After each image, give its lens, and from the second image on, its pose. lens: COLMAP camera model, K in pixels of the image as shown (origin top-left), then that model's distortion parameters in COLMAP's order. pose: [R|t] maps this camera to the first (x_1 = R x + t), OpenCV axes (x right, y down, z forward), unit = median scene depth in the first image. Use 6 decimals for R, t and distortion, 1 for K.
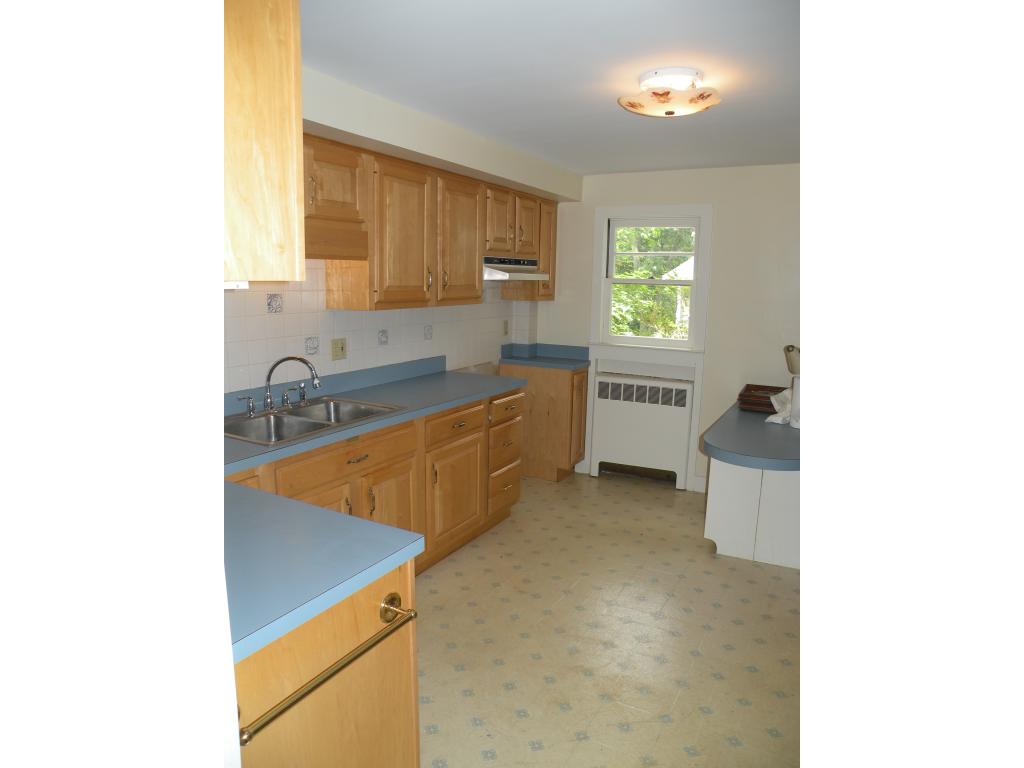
lens RADIAL K [[624.2, 0, 510.1], [0, 624.2, 382.5], [0, 0, 1]] dist [-0.004157, -0.000072]
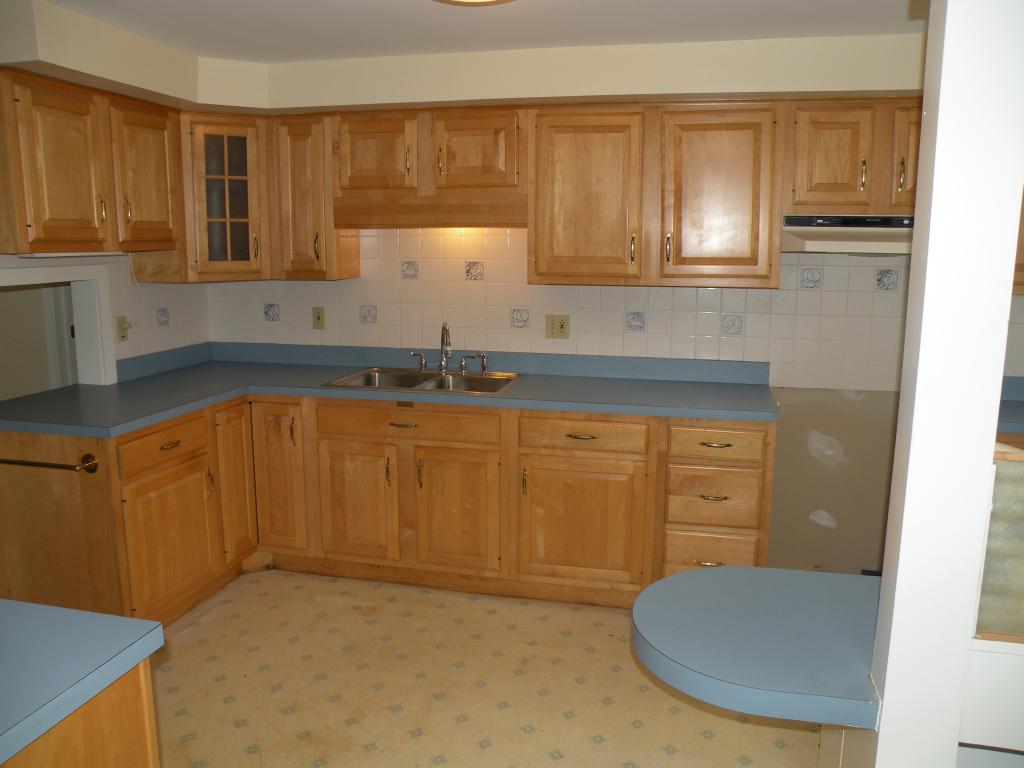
lens RADIAL K [[817.2, 0, 512.2], [0, 817.2, 383.0], [0, 0, 1]] dist [-0.076942, -0.003671]
pose [[0.283744, 0.160197, -0.945424, 0.849072], [-0.159511, 0.980095, 0.118198, -0.104998], [0.945540, 0.117267, 0.303649, 0.617316]]
